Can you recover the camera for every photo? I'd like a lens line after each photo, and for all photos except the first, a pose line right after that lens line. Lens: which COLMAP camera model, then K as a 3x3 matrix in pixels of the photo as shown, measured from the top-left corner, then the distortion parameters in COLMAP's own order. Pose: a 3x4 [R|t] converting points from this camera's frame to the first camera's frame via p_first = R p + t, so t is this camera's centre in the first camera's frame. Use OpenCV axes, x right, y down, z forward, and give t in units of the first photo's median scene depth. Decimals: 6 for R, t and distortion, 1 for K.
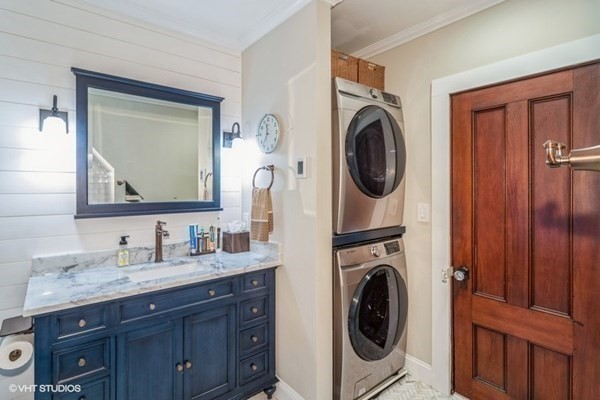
lens RADIAL K [[290.8, 0, 299.3], [0, 290.8, 192.5], [0, 0, 1]] dist [-0.000046, -0.000046]
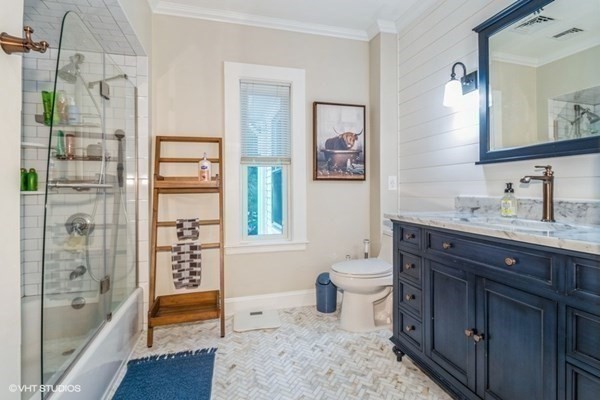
lens RADIAL K [[290.8, 0, 299.3], [0, 290.8, 192.5], [0, 0, 1]] dist [-0.000046, -0.000046]
pose [[-0.420143, 0.008804, -0.907415, 0.496364], [-0.000475, 0.999951, 0.009922, 0.178395], [0.907458, 0.004600, -0.420119, 0.831161]]
